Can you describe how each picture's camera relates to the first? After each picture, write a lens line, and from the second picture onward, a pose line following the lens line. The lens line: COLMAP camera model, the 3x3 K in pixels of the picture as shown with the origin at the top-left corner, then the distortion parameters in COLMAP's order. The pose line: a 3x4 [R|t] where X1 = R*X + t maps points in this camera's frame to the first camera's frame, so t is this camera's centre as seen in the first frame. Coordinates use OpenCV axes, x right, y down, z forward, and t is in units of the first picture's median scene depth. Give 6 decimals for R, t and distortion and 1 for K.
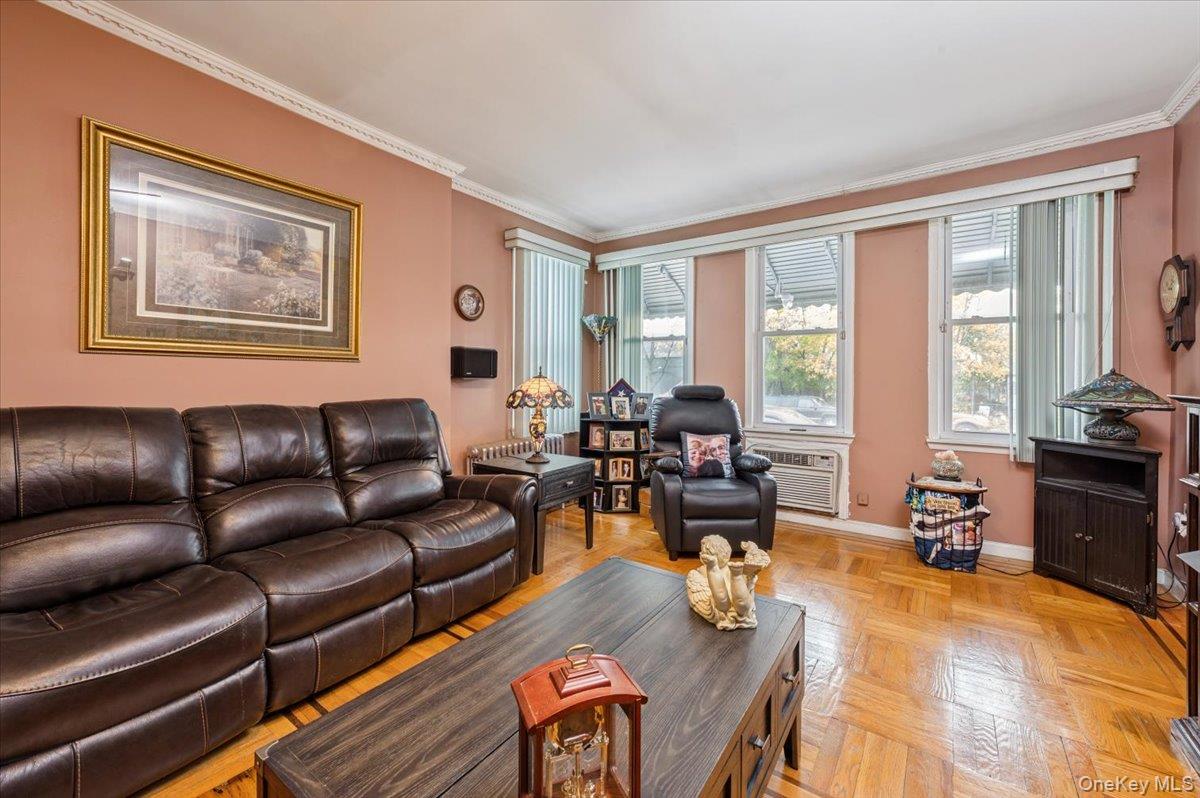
lens RADIAL K [[470.4, 0, 594.7], [0, 470.4, 380.7], [0, 0, 1]] dist [-0.057536, 0.018463]
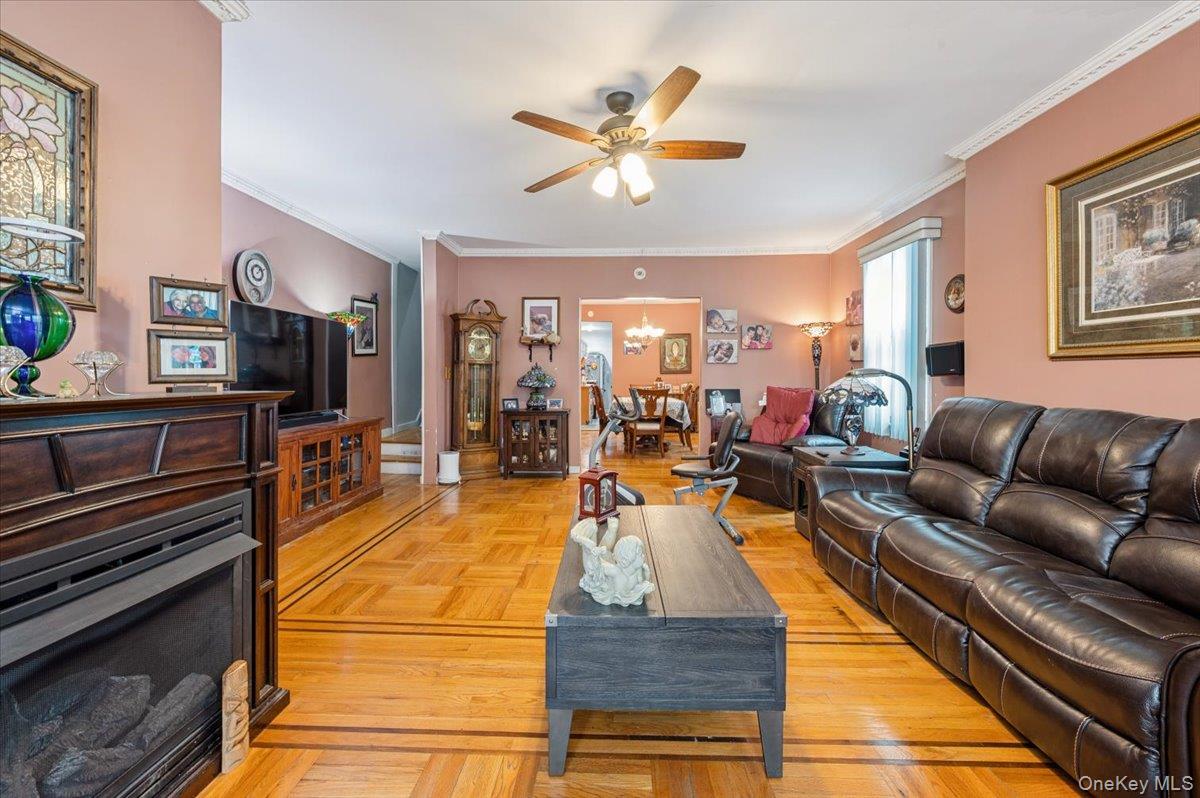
lens RADIAL K [[497.8, 0, 598.3], [0, 497.8, 379.5], [0, 0, 1]] dist [0.000647, 0.000172]
pose [[-0.824814, -0.002207, -0.565400, 0.518606], [-0.007069, 0.999954, 0.006410, -0.005991], [0.565360, 0.009284, -0.824792, 0.987111]]
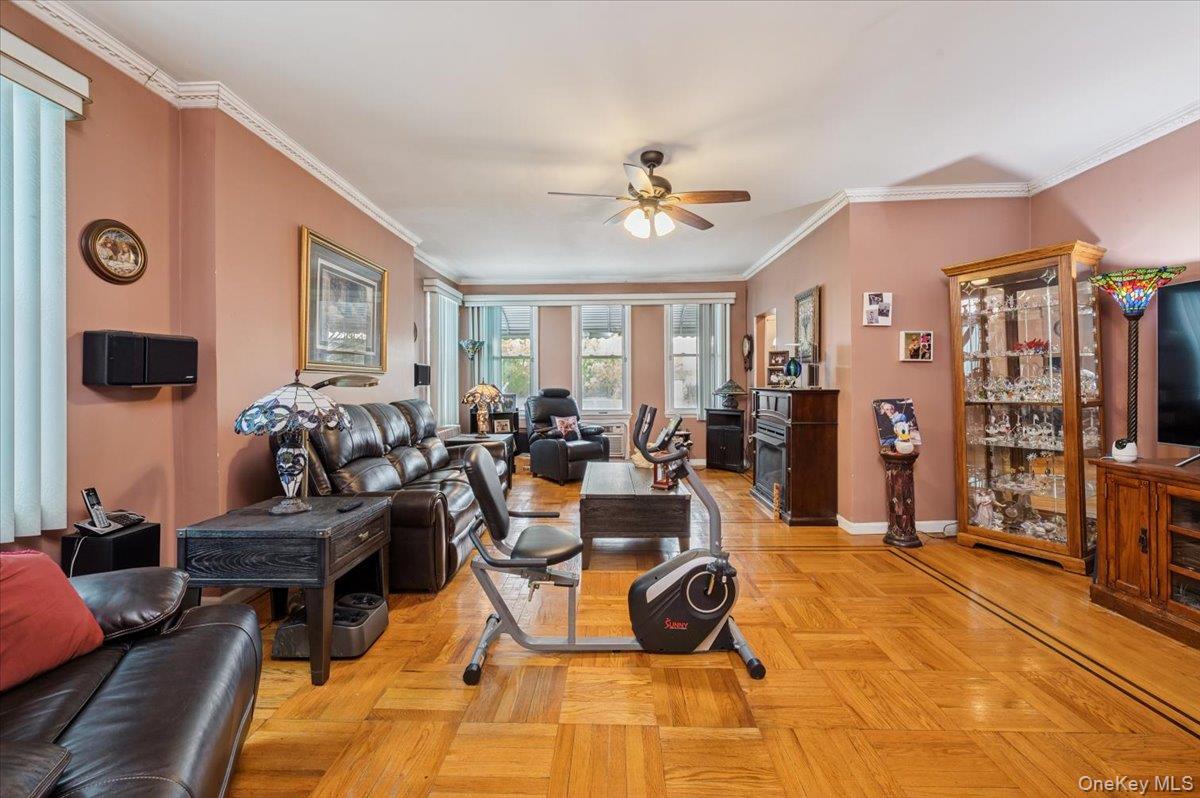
lens RADIAL K [[497.8, 0, 598.3], [0, 497.8, 379.5], [0, 0, 1]] dist [0.000647, 0.000172]
pose [[0.819151, -0.004230, 0.573562, -0.873121], [0.010005, 0.999926, -0.006915, -0.010581], [-0.573490, 0.011403, 0.819133, -0.712241]]
